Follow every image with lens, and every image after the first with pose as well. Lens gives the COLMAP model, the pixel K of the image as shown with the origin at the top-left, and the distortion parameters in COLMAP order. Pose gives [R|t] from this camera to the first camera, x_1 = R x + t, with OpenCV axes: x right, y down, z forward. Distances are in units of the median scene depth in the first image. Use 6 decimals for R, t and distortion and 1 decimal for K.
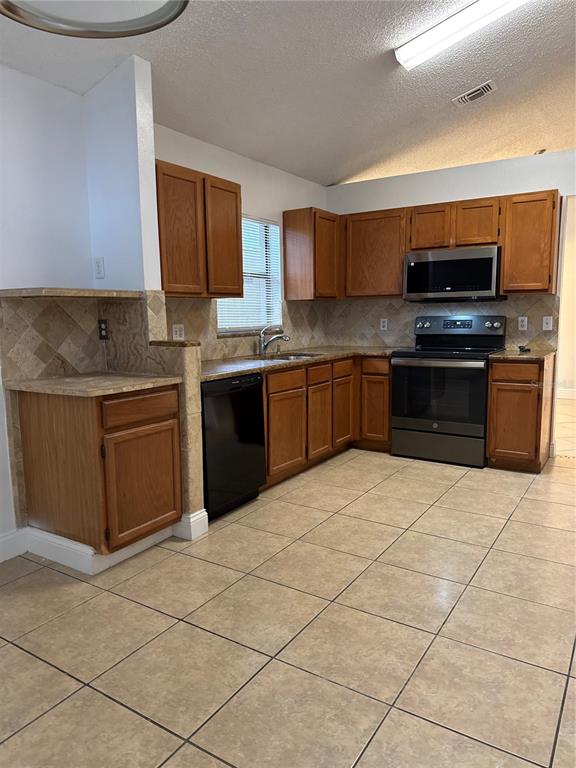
lens RADIAL K [[535.0, 0, 286.5], [0, 535.0, 383.7], [0, 0, 1]] dist [0.136716, -0.194777]
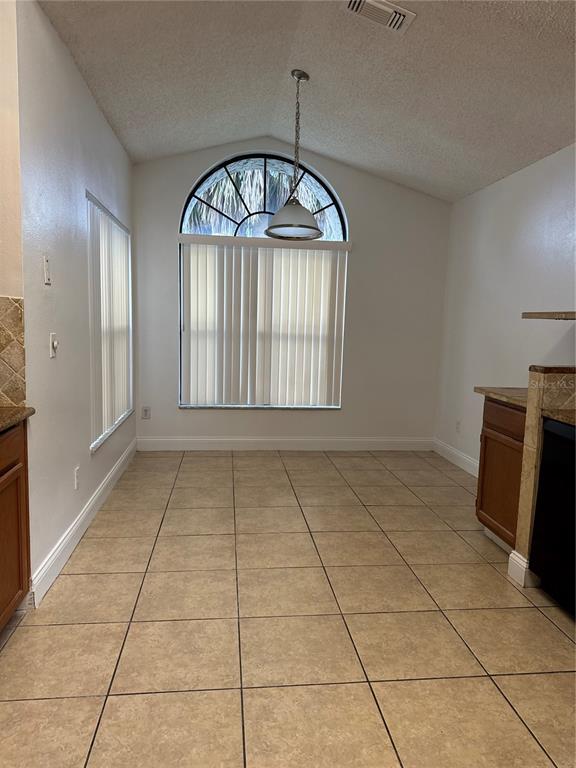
lens RADIAL K [[535.0, 0, 286.5], [0, 535.0, 383.7], [0, 0, 1]] dist [0.136716, -0.194777]
pose [[-0.773552, 0.064296, -0.630463, 0.618098], [-0.103842, 0.968534, 0.226183, -0.182314], [0.625168, 0.240433, -0.742534, 1.222645]]
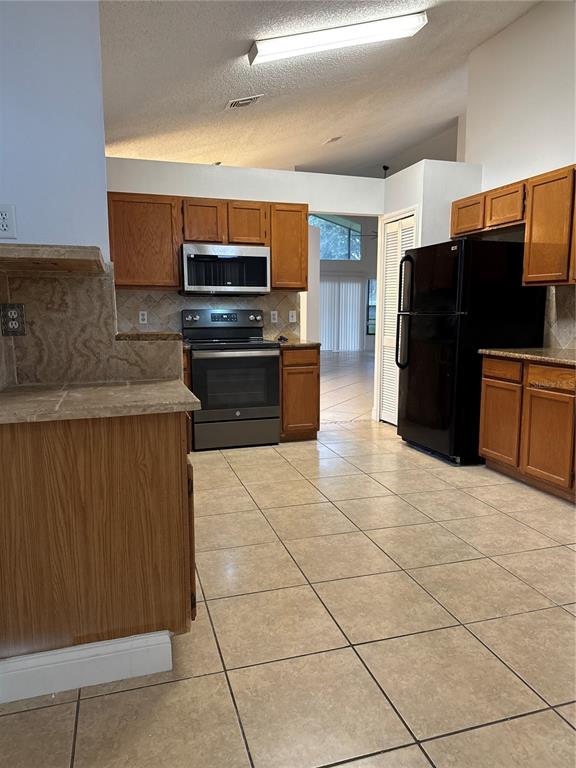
lens RADIAL K [[535.0, 0, 286.5], [0, 535.0, 383.7], [0, 0, 1]] dist [0.136716, -0.194777]
pose [[0.644895, -0.095785, 0.758245, -0.583210], [0.095979, 0.994411, 0.043988, -0.021347], [-0.758220, 0.044408, 0.650484, 0.325291]]
